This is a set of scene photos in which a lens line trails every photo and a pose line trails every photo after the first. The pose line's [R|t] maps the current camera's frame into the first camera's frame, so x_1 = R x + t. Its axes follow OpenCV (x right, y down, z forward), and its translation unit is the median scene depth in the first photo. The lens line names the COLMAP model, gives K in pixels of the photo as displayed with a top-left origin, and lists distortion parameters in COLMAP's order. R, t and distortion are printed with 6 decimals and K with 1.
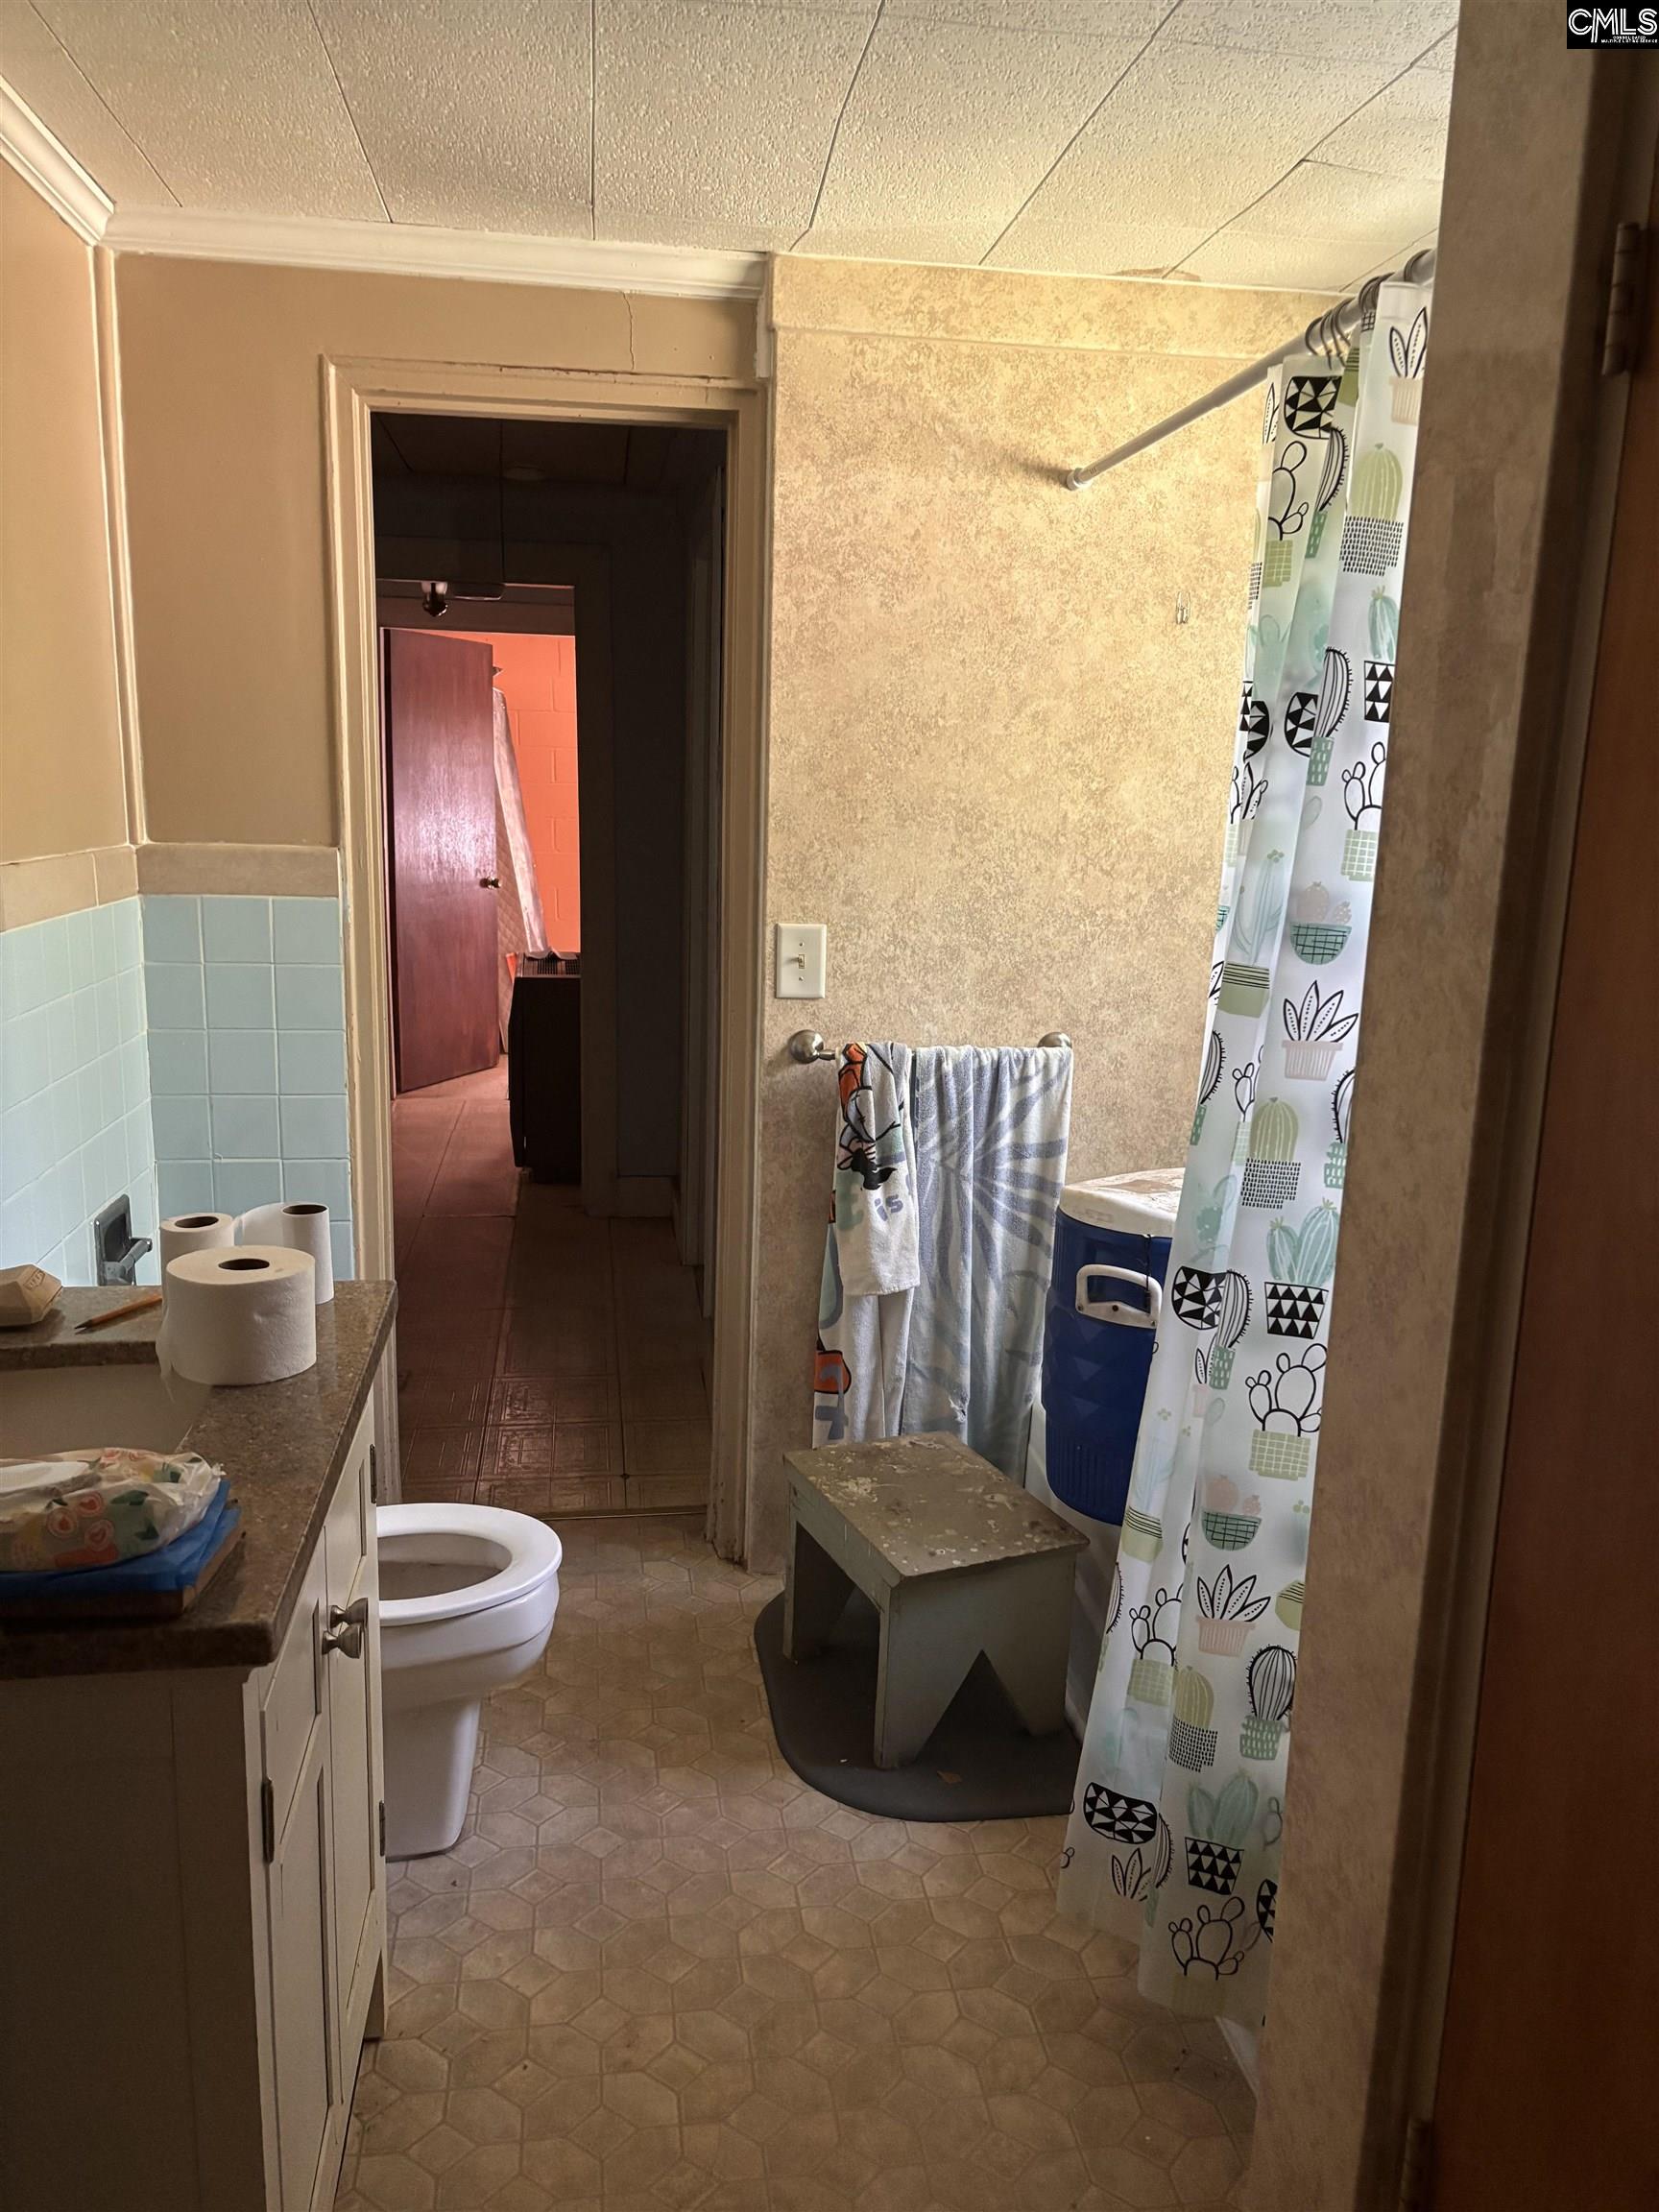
lens RADIAL K [[1672.9, 0, 829.5], [0, 1672.9, 1106.0], [0, 0, 1]] dist [0.011443, 0.000608]
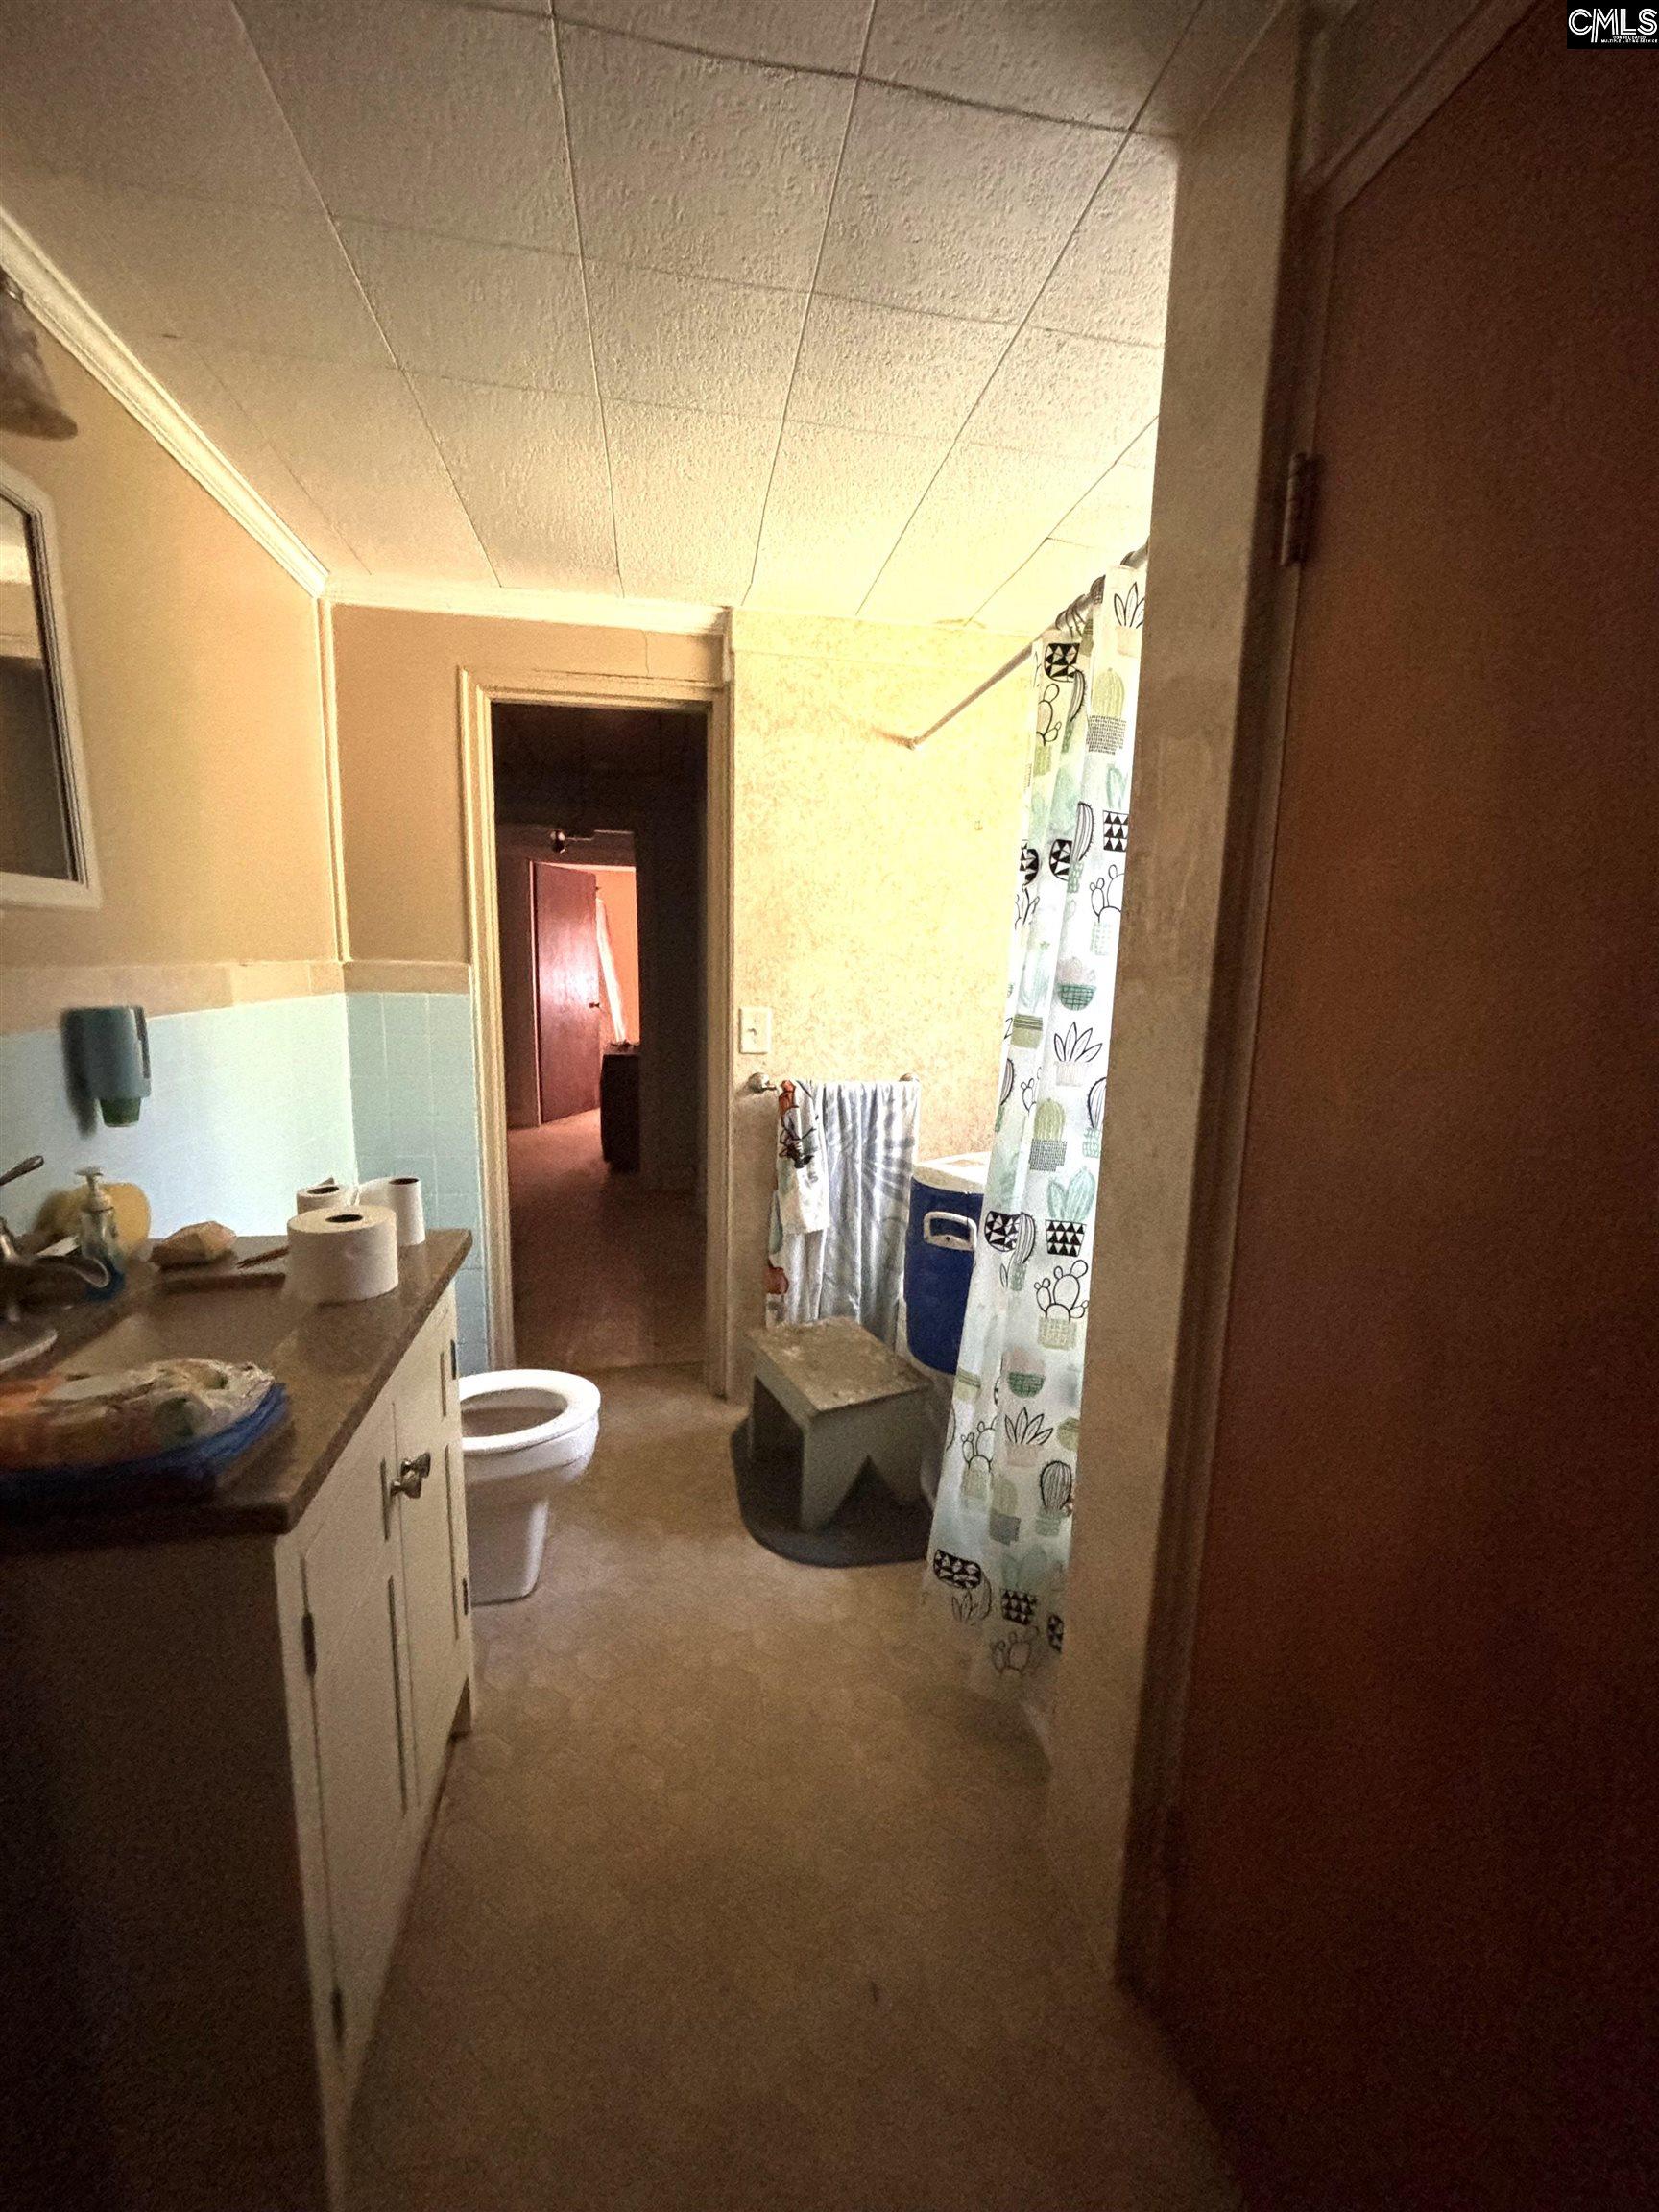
lens RADIAL K [[895.4, 0, 819.2], [0, 895.4, 1100.5], [0, 0, 1]] dist [-0.000963, -0.000247]
pose [[0.999486, -0.012040, 0.029697, 0.024556], [0.013071, 0.999311, -0.034749, 0.017620], [-0.029258, 0.035120, 0.998955, 0.149161]]
